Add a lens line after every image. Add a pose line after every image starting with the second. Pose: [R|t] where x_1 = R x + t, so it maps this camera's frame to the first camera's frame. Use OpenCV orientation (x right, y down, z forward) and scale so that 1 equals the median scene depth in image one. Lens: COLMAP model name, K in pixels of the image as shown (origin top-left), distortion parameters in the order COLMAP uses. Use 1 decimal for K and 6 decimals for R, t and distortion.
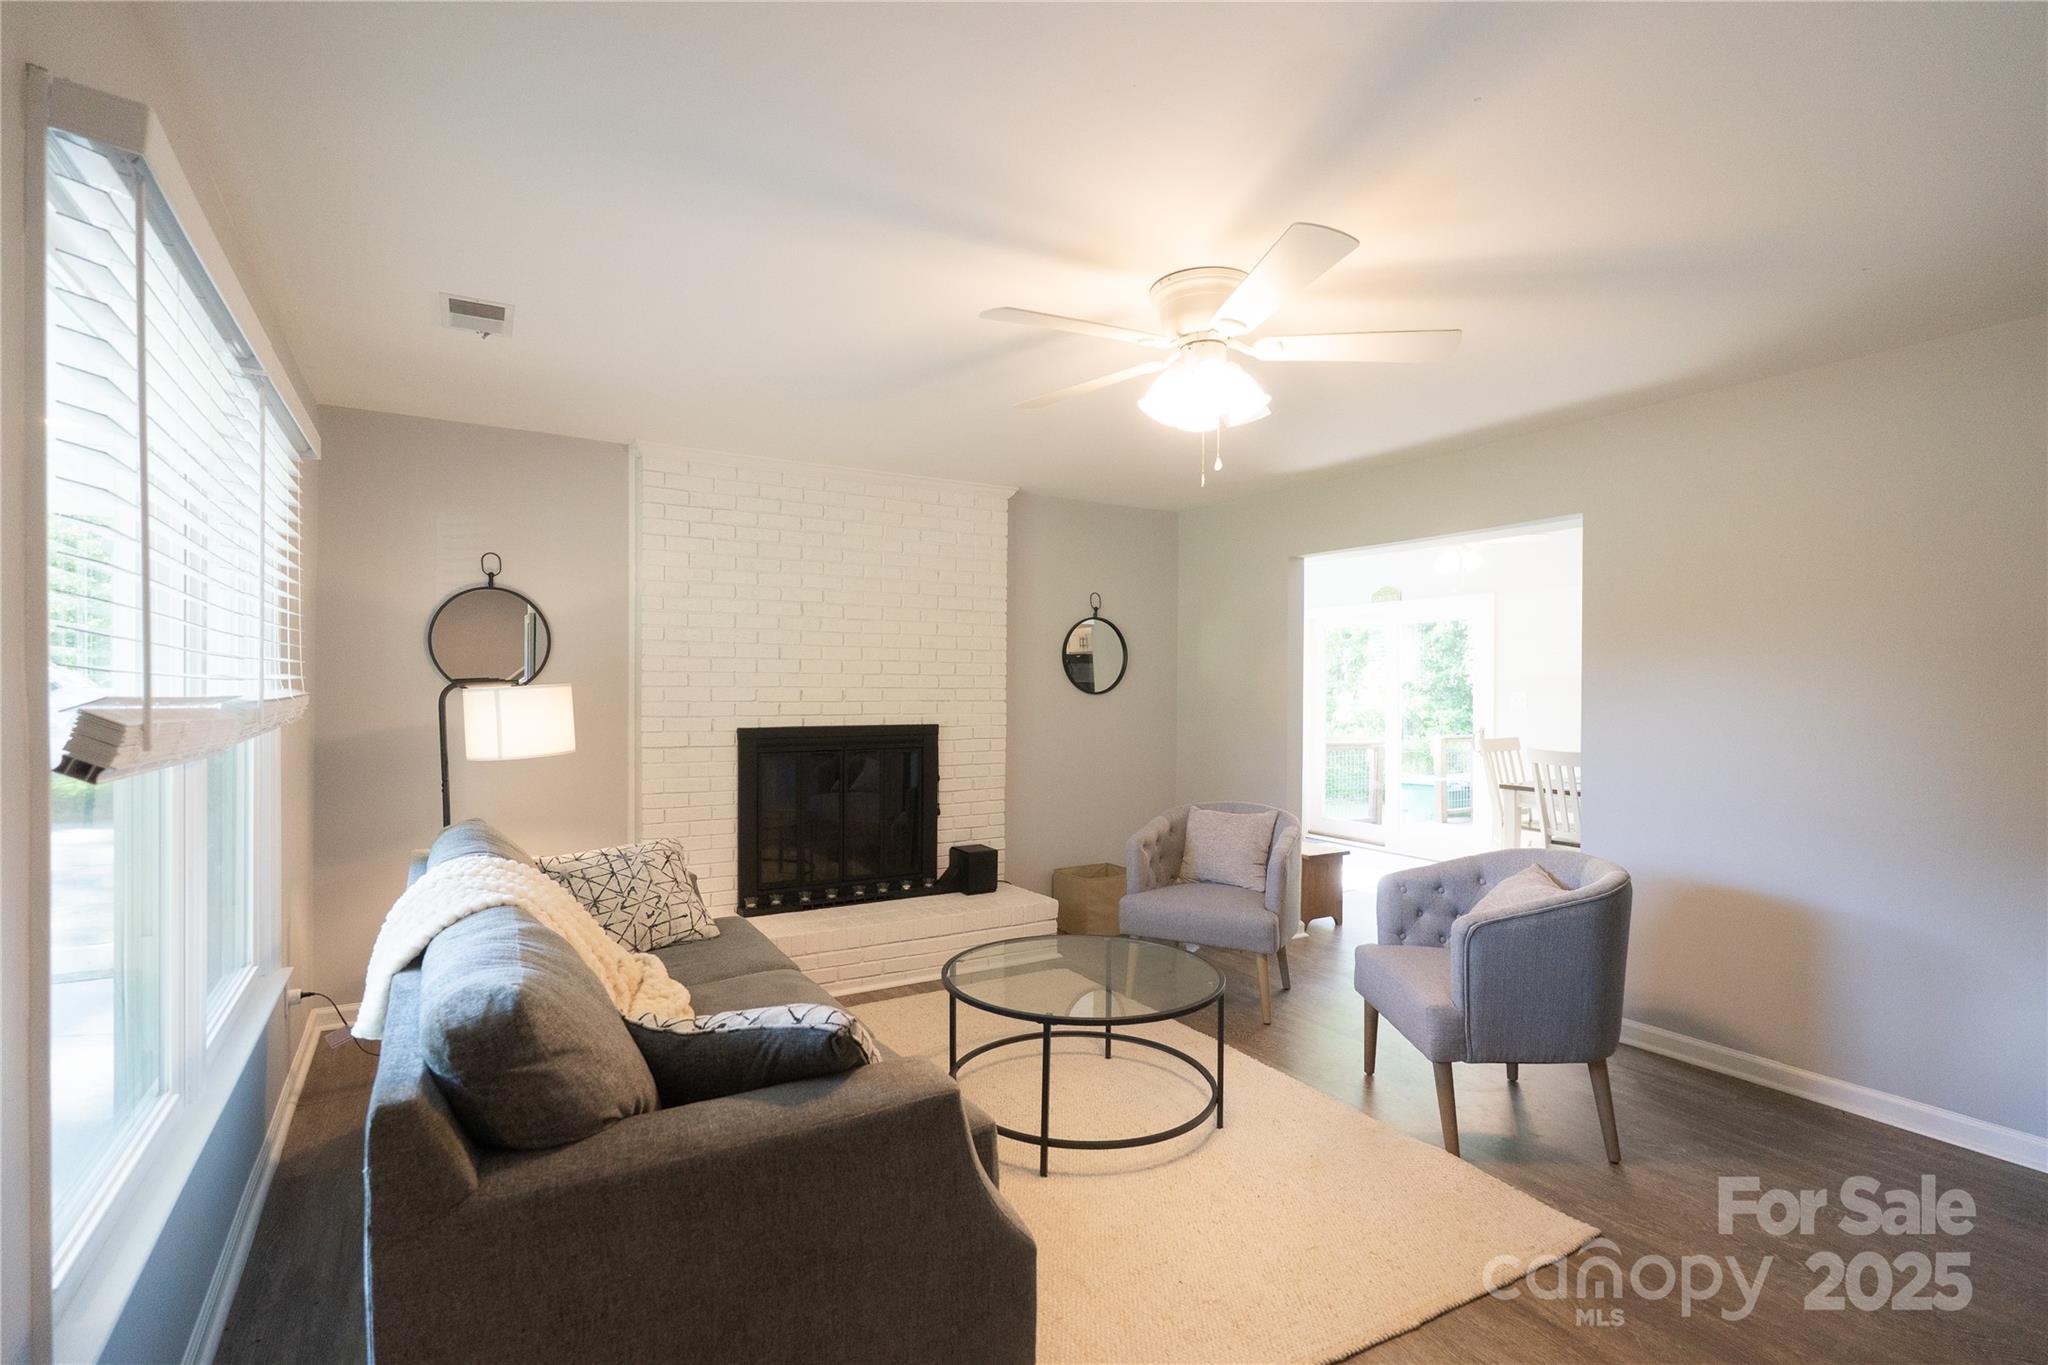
lens RADIAL K [[963.6, 0, 1024.4], [0, 963.6, 682.6], [0, 0, 1]] dist [-0.006689, -0.000591]
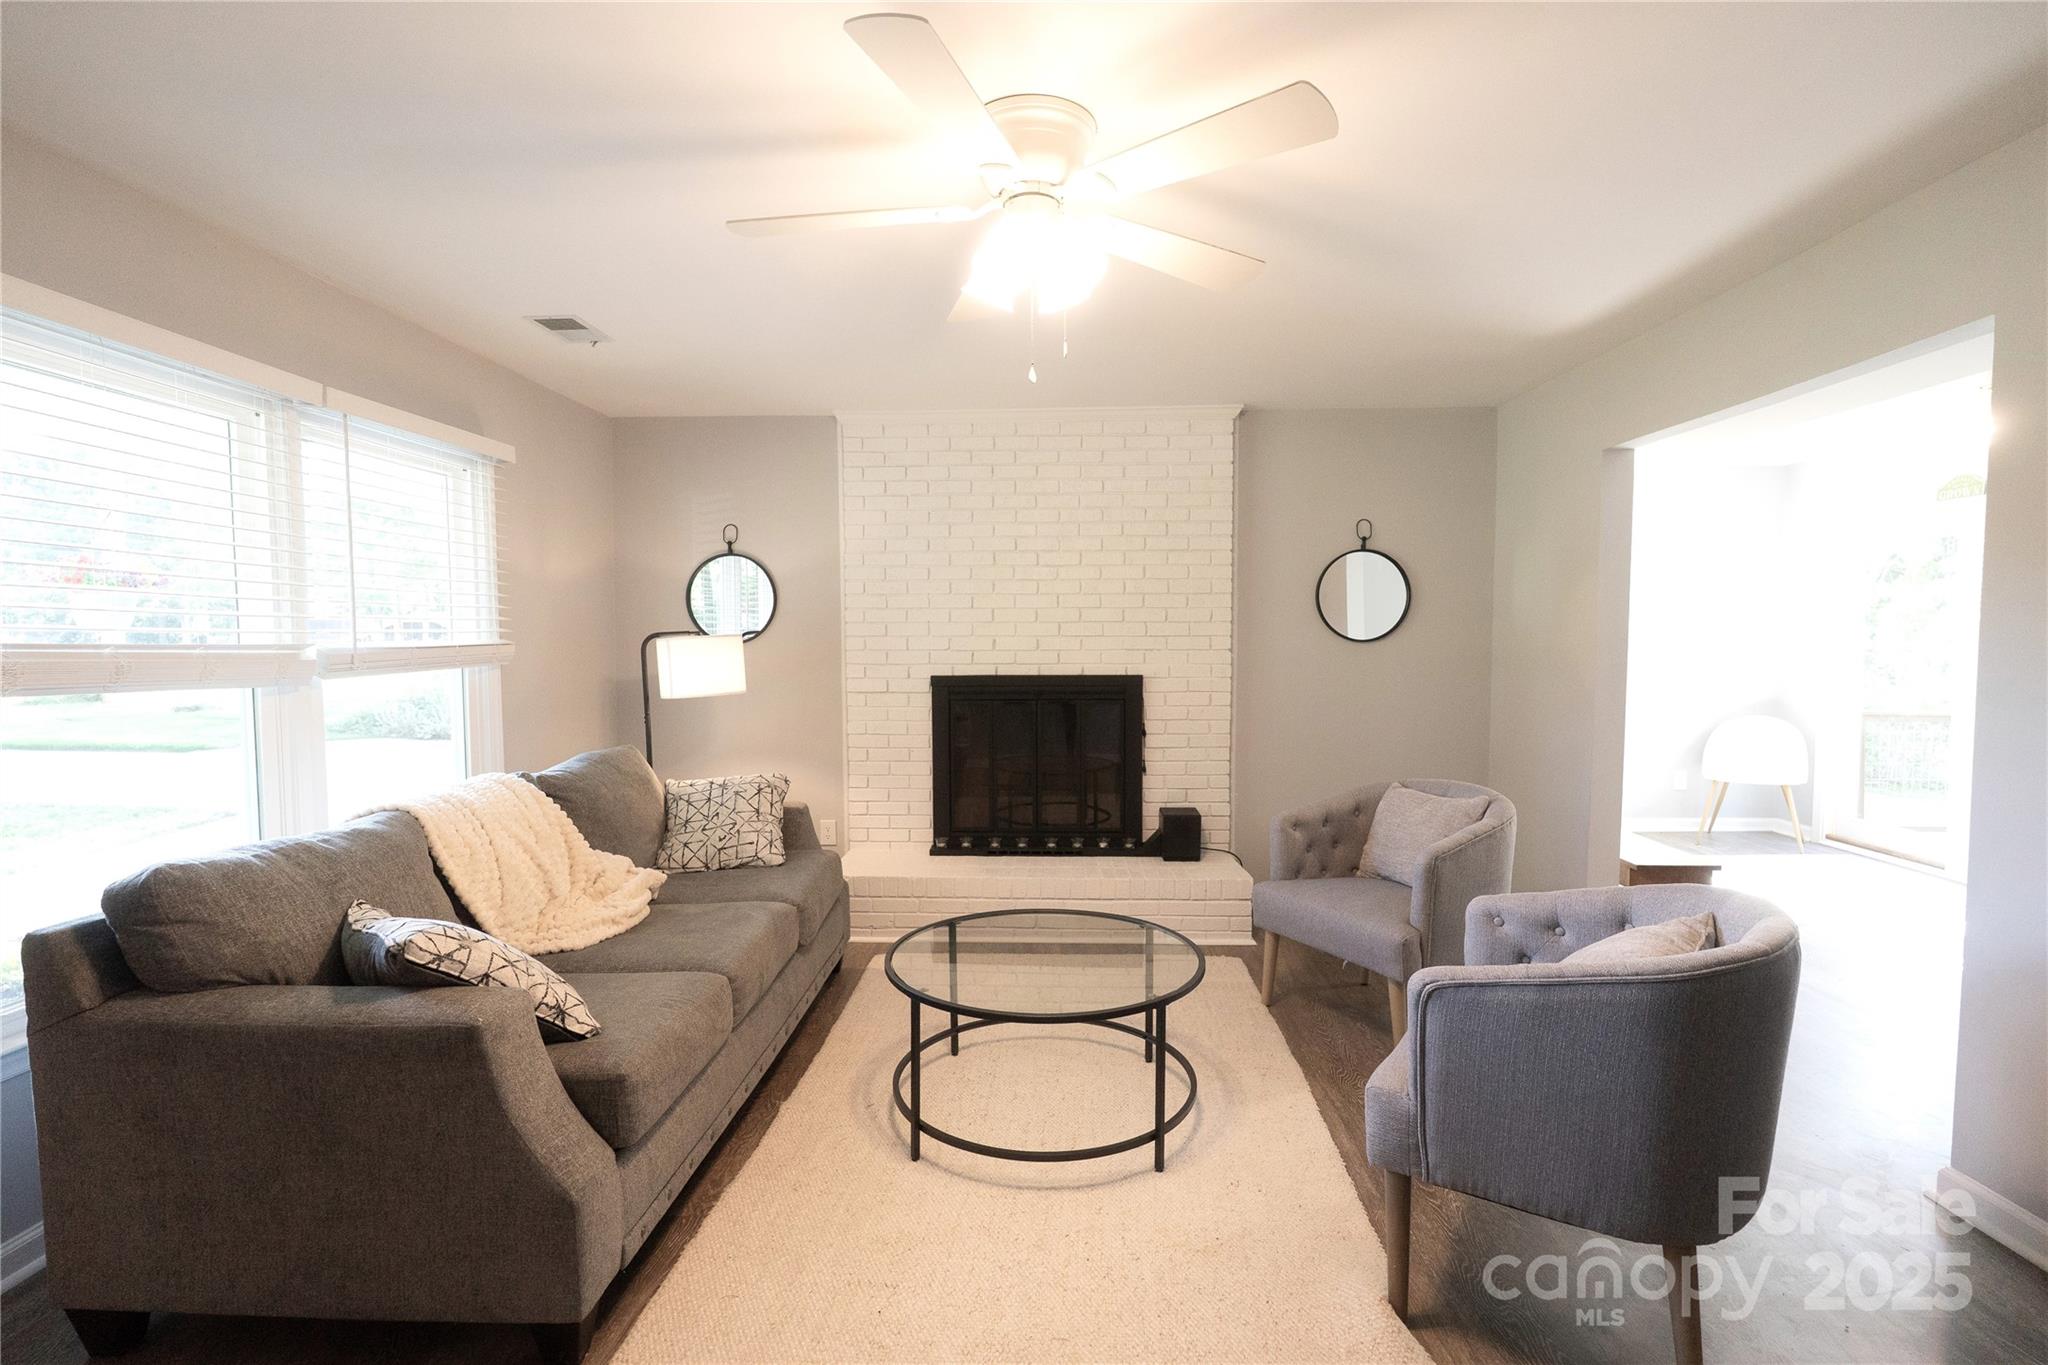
lens RADIAL K [[963.6, 0, 1025.7], [0, 963.6, 687.2], [0, 0, 1]] dist [-0.006689, -0.000591]
pose [[0.833889, 0.021158, -0.551527, 0.360380], [0.009373, 0.998578, 0.052480, 0.005660], [0.551853, -0.048932, 0.832505, 0.180984]]
